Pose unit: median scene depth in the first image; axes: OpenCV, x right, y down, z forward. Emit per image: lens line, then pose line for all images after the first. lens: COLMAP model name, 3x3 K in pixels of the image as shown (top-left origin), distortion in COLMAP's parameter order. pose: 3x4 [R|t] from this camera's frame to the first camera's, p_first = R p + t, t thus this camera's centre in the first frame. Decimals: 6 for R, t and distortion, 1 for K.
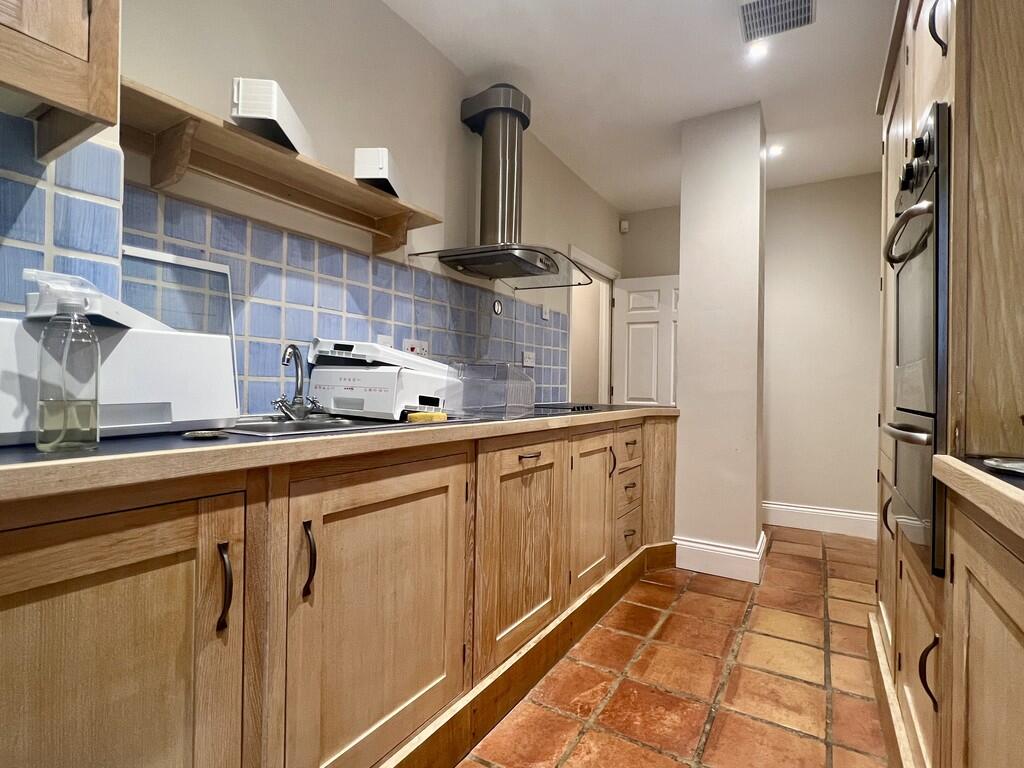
lens RADIAL K [[510.9, 0, 510.8], [0, 510.9, 383.3], [0, 0, 1]] dist [-0.004087, 0.000813]
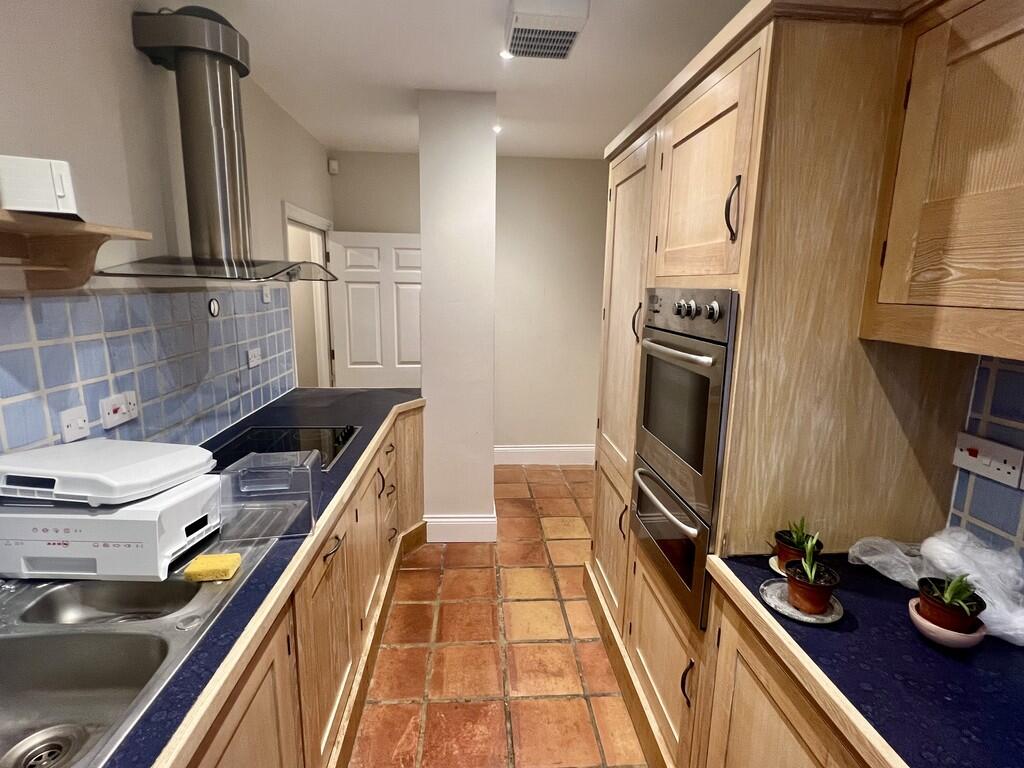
lens RADIAL K [[510.9, 0, 509.2], [0, 510.9, 383.6], [0, 0, 1]] dist [-0.004087, 0.000813]
pose [[0.818926, -0.111158, 0.563031, -0.150290], [-0.005091, 0.979617, 0.200809, -0.268538], [-0.573877, -0.167314, 0.801668, 0.131801]]
